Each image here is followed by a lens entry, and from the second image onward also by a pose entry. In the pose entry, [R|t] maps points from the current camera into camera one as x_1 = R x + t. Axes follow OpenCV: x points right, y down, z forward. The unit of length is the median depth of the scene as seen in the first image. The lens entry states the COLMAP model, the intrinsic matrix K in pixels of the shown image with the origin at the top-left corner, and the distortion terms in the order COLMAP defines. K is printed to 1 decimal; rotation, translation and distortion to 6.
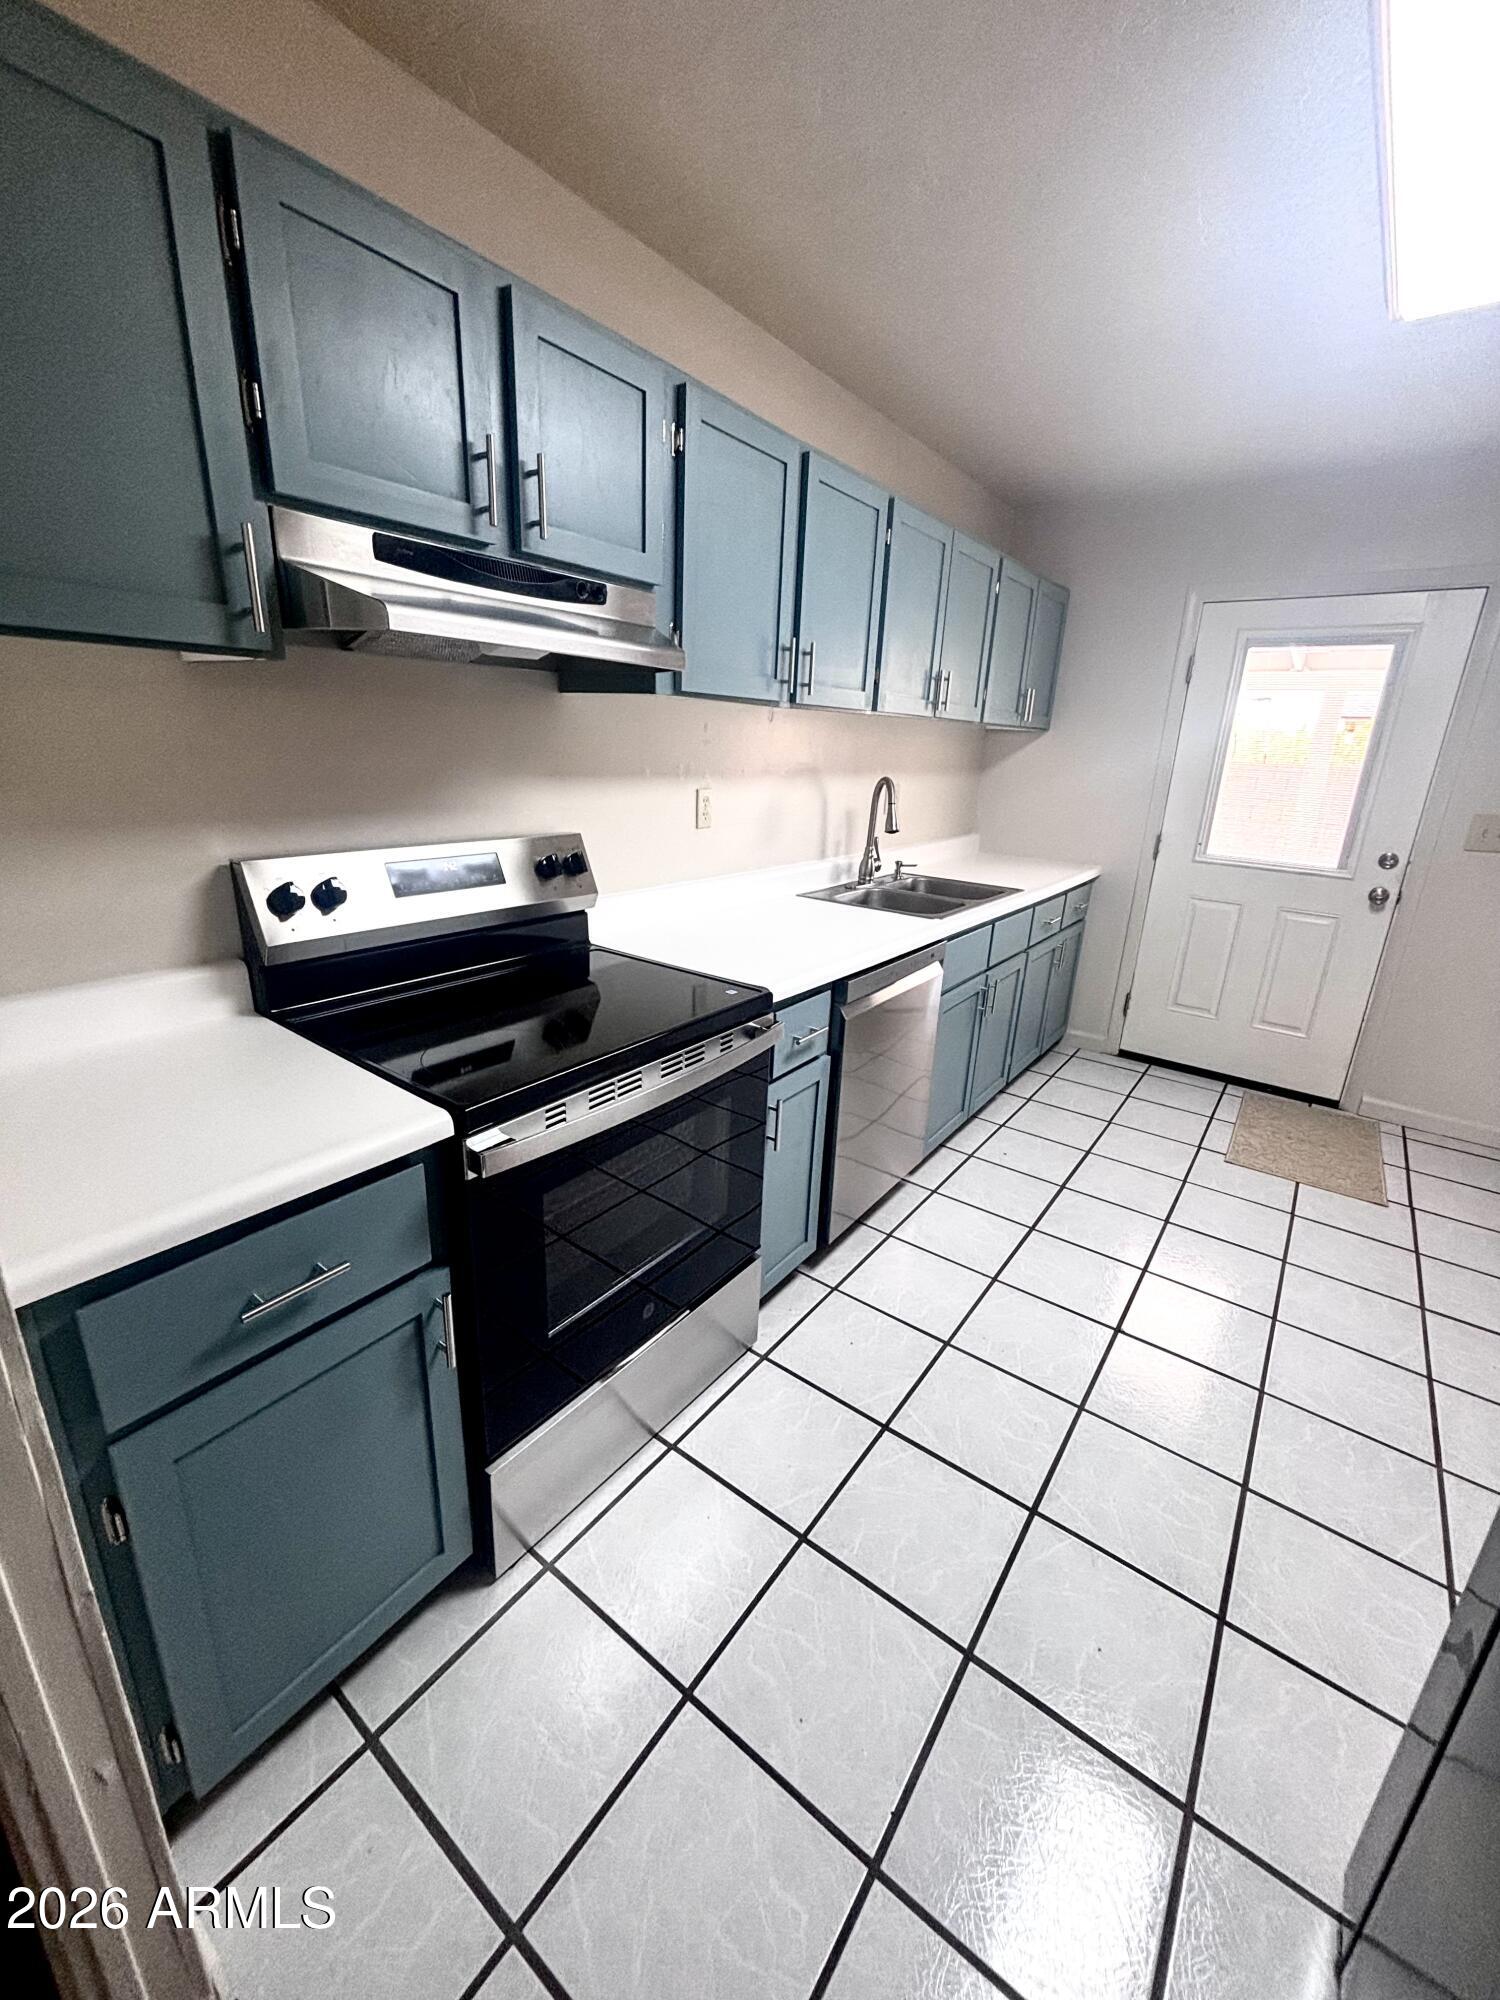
lens RADIAL K [[807.8, 0, 742.6], [0, 807.8, 994.9], [0, 0, 1]] dist [-0.004226, 0.000464]
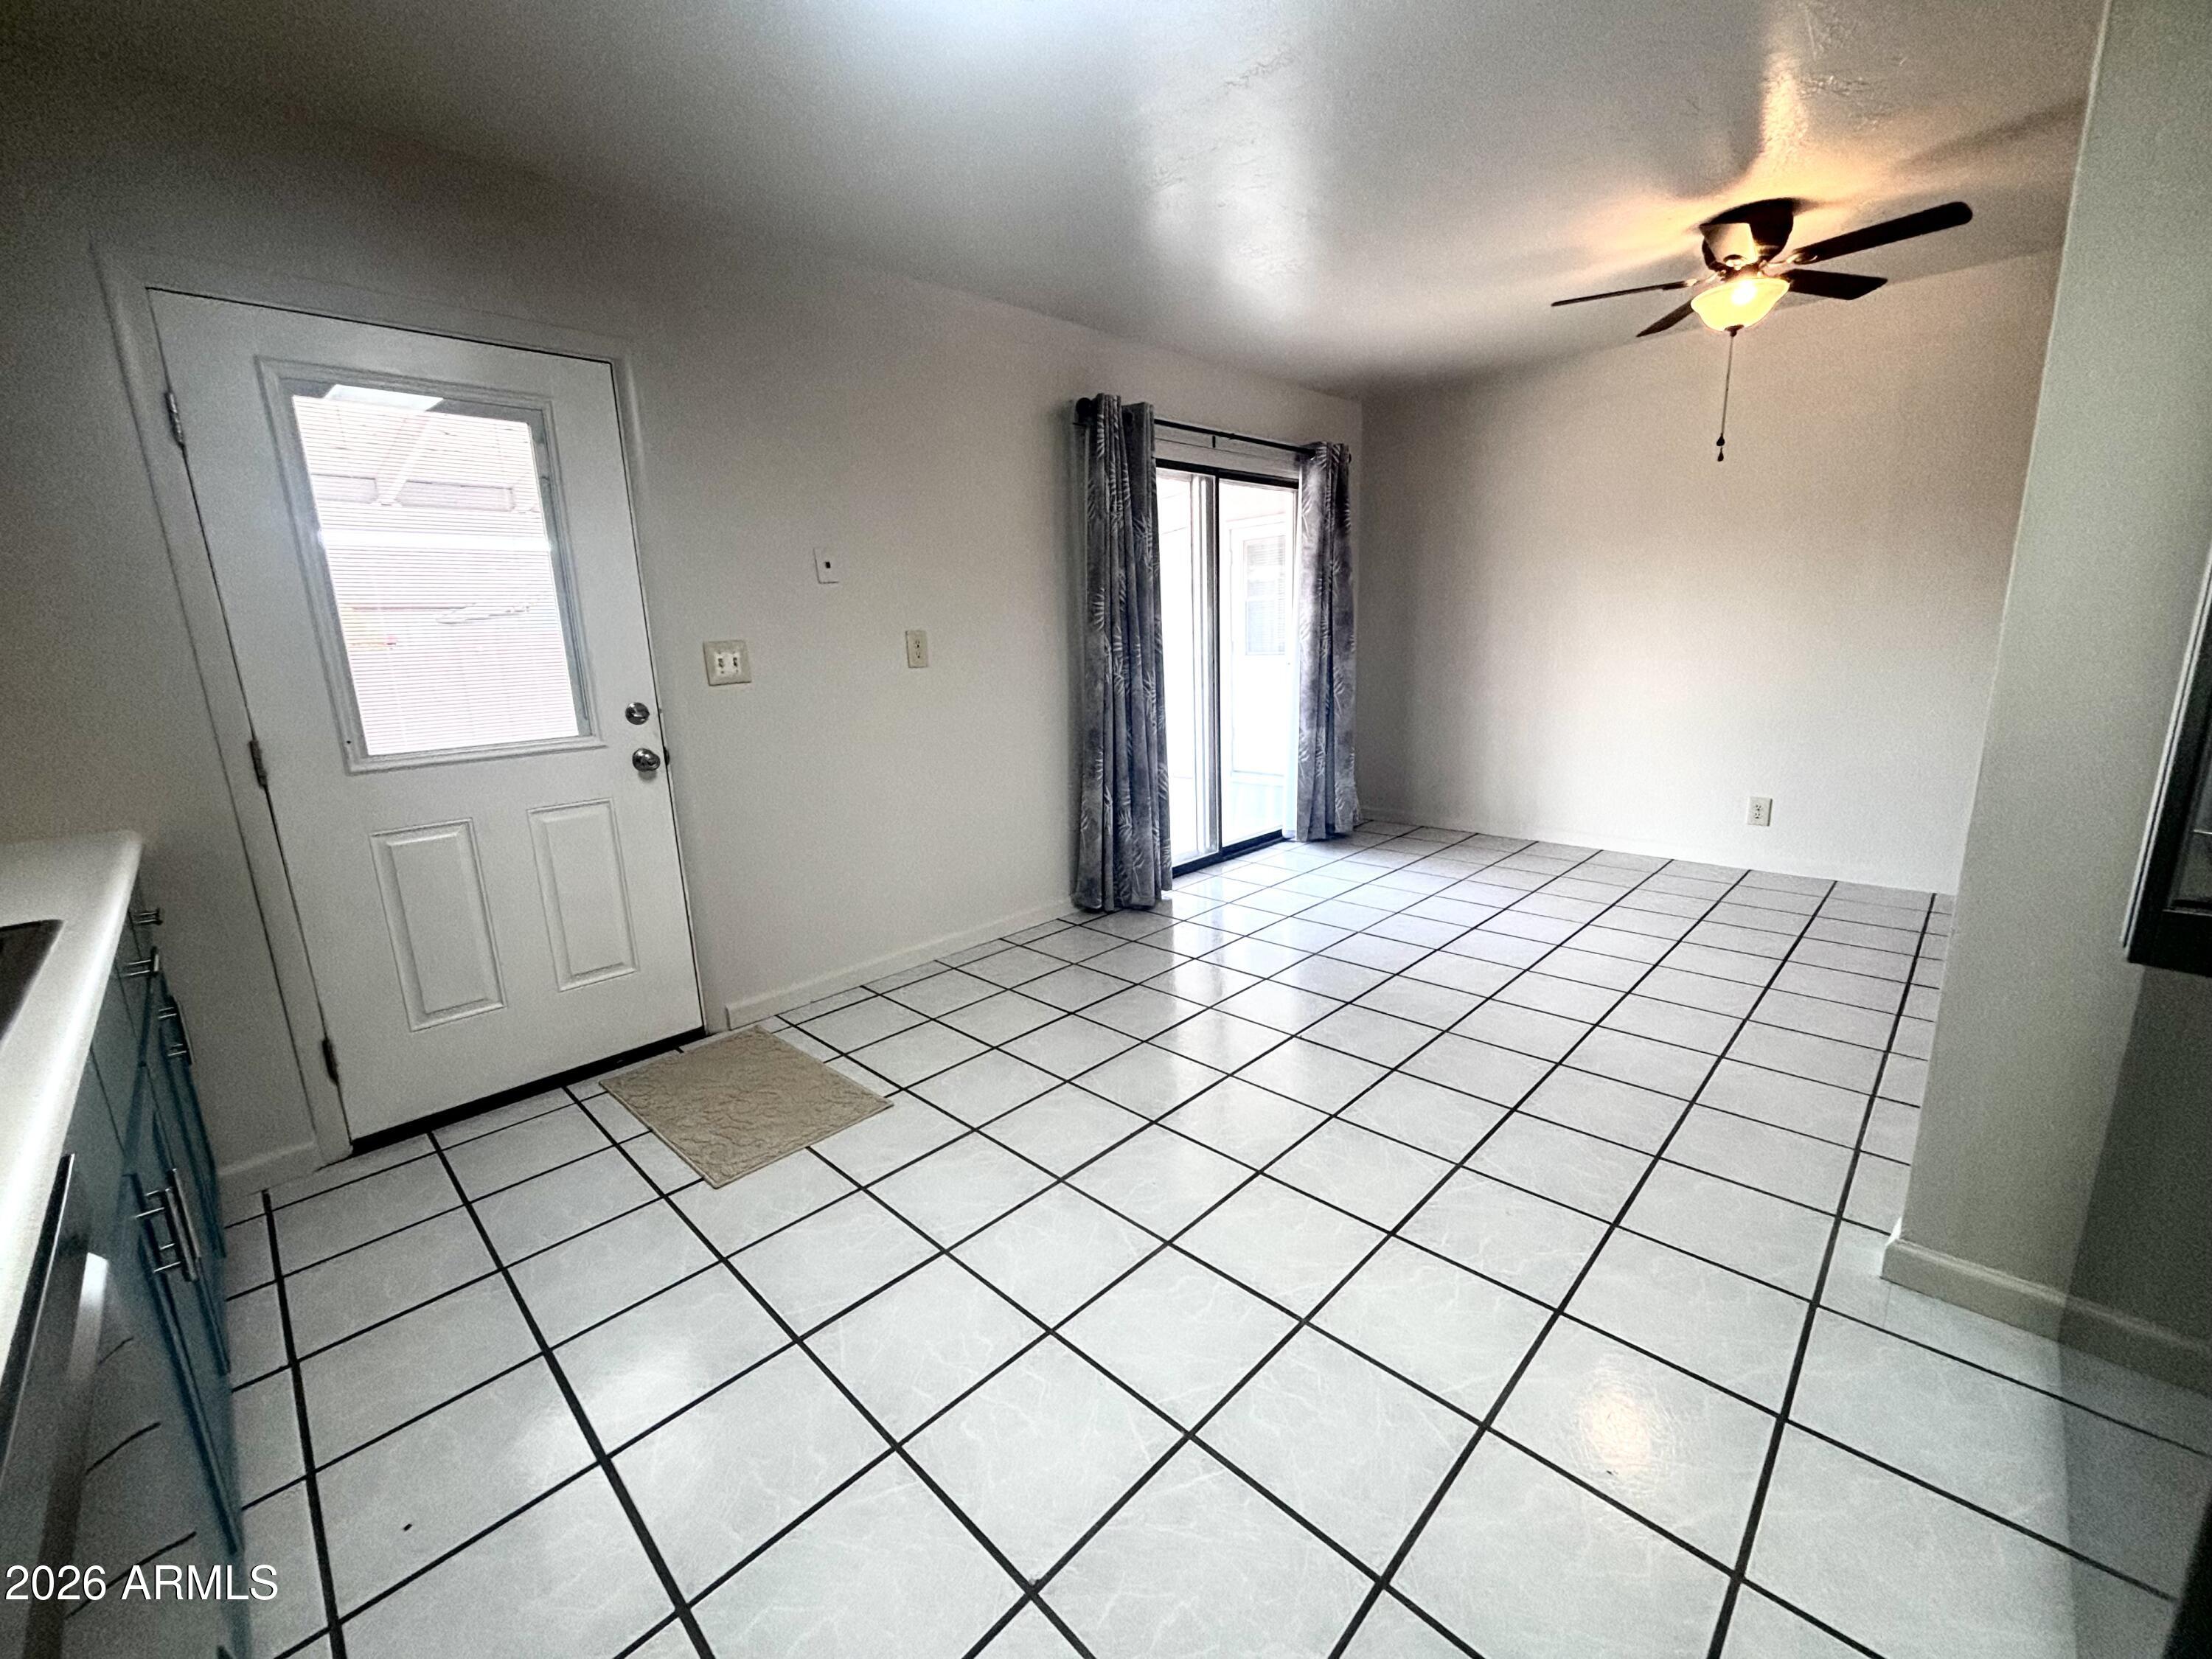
lens RADIAL K [[893.4, 0, 1105.1], [0, 893.4, 819.3], [0, 0, 1]] dist [-0.004226, 0.000464]
pose [[0.125445, -0.246601, 0.960964, 0.029389], [0.343526, 0.919492, 0.191115, -0.079431], [-0.930727, 0.306141, 0.200060, 0.429951]]
